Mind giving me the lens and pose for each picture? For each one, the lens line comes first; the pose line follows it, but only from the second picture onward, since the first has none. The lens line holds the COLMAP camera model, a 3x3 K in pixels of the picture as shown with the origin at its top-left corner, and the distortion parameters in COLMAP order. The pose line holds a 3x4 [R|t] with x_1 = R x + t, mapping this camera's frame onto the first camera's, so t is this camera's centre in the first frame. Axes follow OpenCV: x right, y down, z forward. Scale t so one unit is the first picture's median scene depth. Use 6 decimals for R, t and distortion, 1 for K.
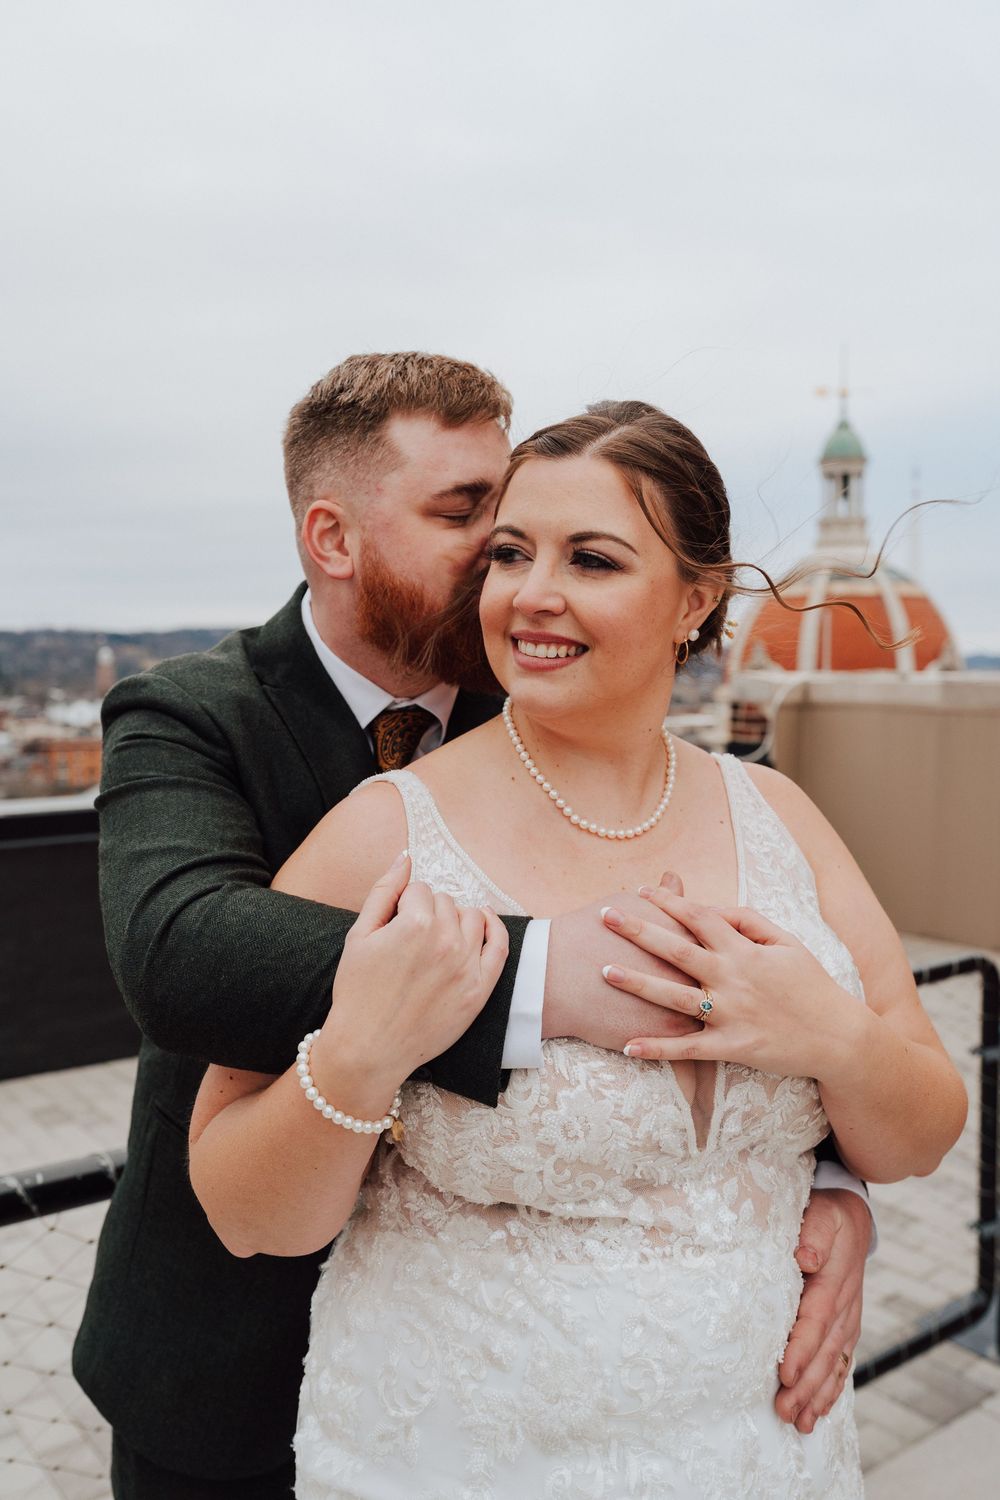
lens RADIAL K [[1229.6, 0, 504.8], [0, 1229.6, 775.1], [0, 0, 1]] dist [0.146844, 0.004542]
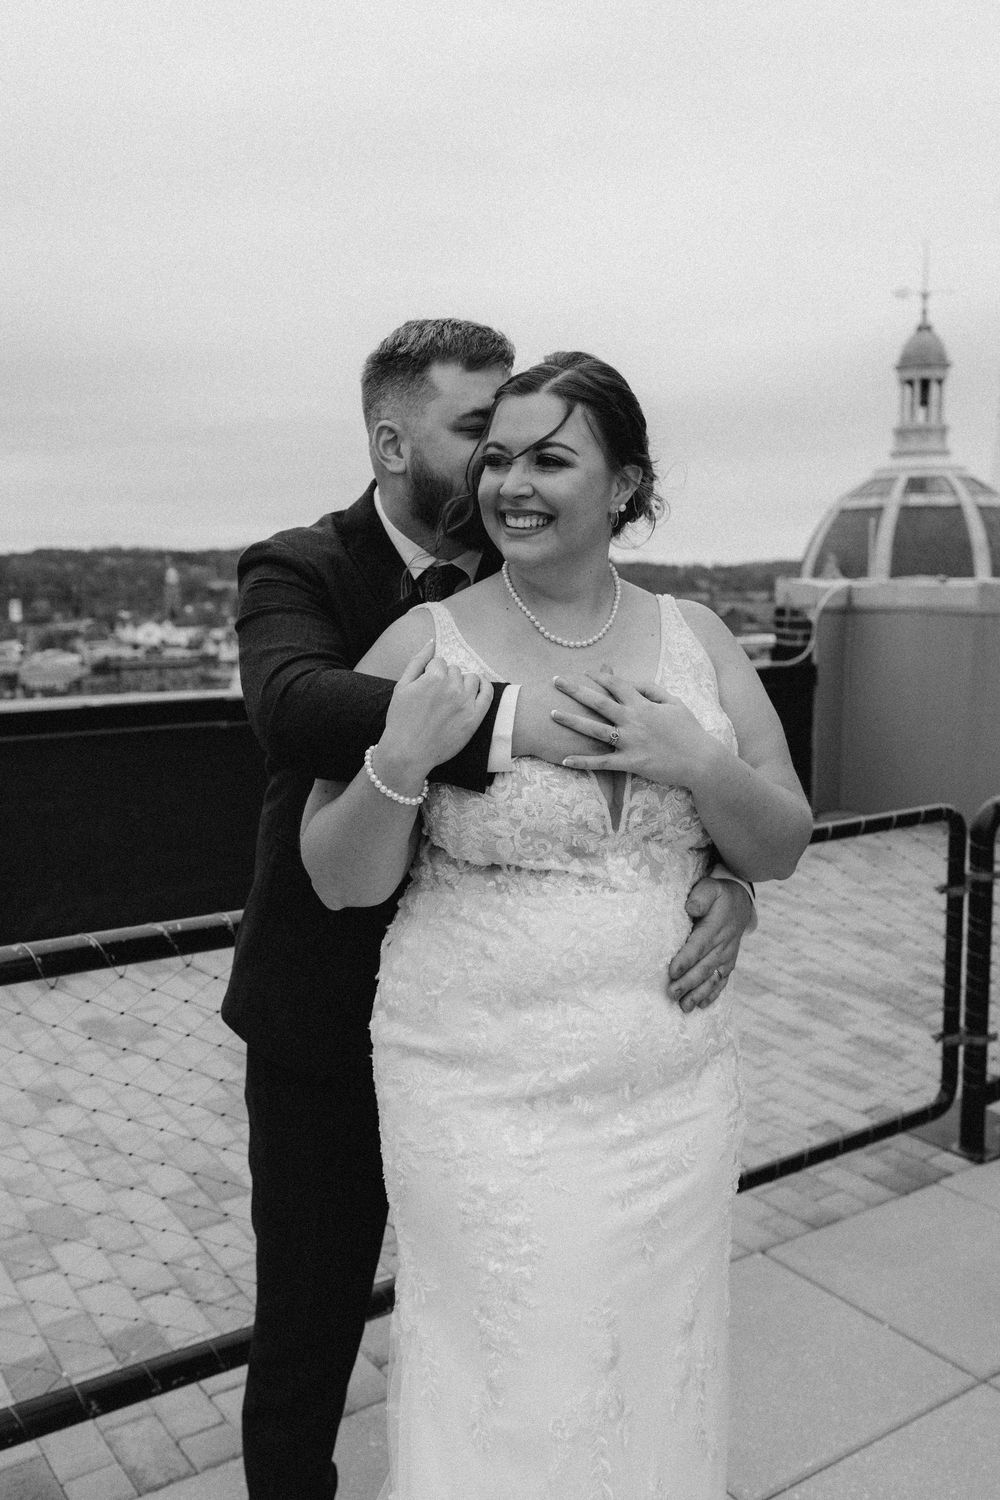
lens RADIAL K [[1265.5, 0, 500.0], [0, 1265.5, 750.0], [0, 0, 1]] dist [-0.000529, 0.005003]
pose [[0.997346, 0.009643, -0.072169, 0.118147], [-0.006347, 0.998932, 0.045760, 0.116485], [0.072534, -0.045180, 0.996342, -0.590264]]
